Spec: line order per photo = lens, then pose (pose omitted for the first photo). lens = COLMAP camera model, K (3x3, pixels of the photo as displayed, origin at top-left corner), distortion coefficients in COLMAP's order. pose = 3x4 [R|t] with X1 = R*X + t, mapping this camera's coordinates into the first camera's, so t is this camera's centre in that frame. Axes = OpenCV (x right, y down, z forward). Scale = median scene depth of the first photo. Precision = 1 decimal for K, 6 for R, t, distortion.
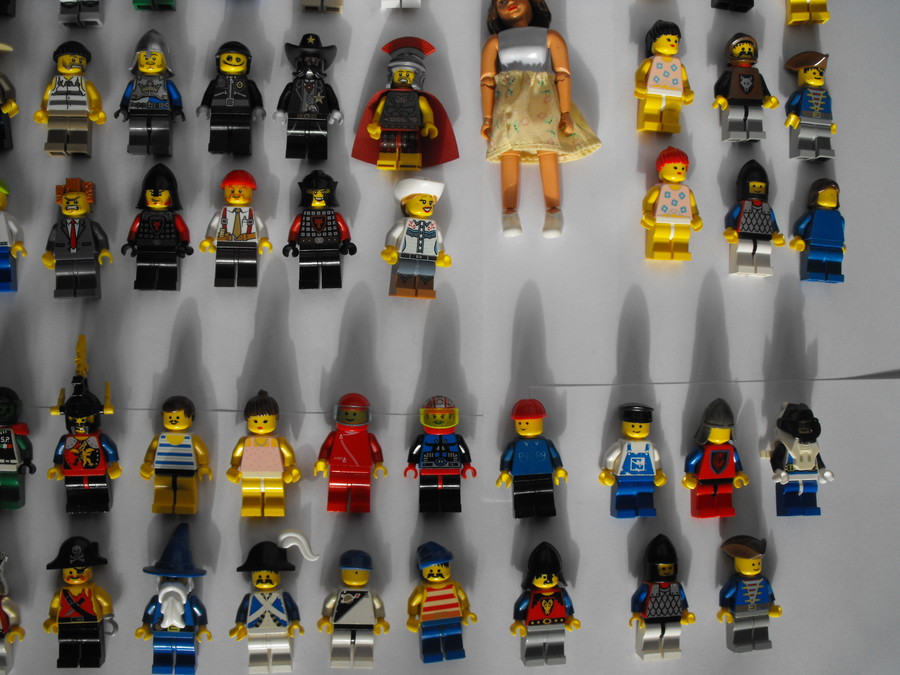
lens RADIAL K [[870.6, 0, 427.6], [0, 870.6, 359.2], [0, 0, 1]] dist [-0.224504, 0.200305]
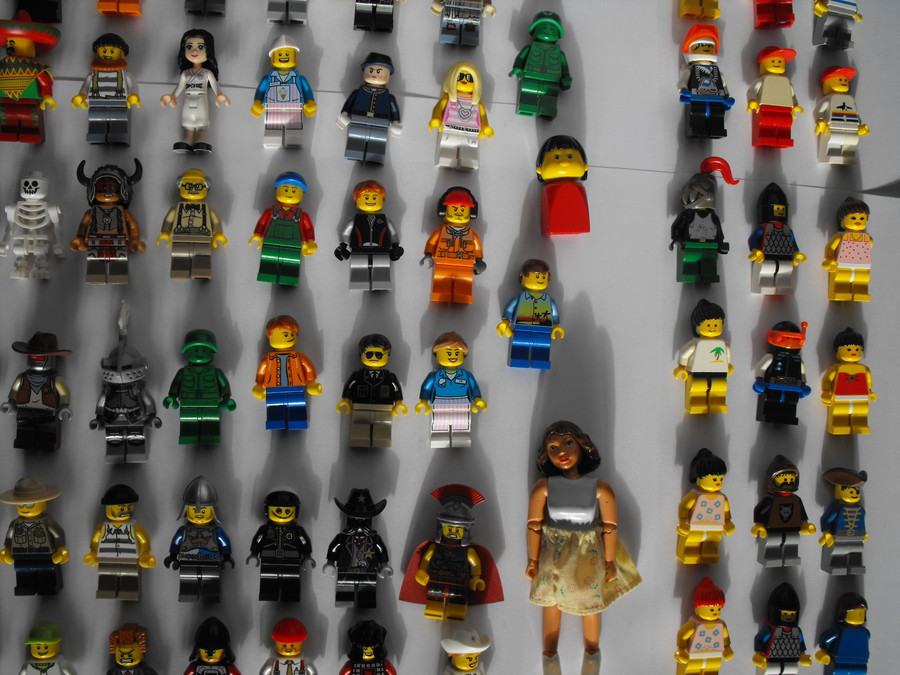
lens RADIAL K [[870.6, 0, 427.6], [0, 870.6, 359.2], [0, 0, 1]] dist [-0.224504, 0.200305]
pose [[0.999672, 0.022682, 0.011881, -0.074222], [-0.022670, 0.999742, -0.001092, -0.528266], [-0.011902, 0.000822, 0.999929, -0.018449]]
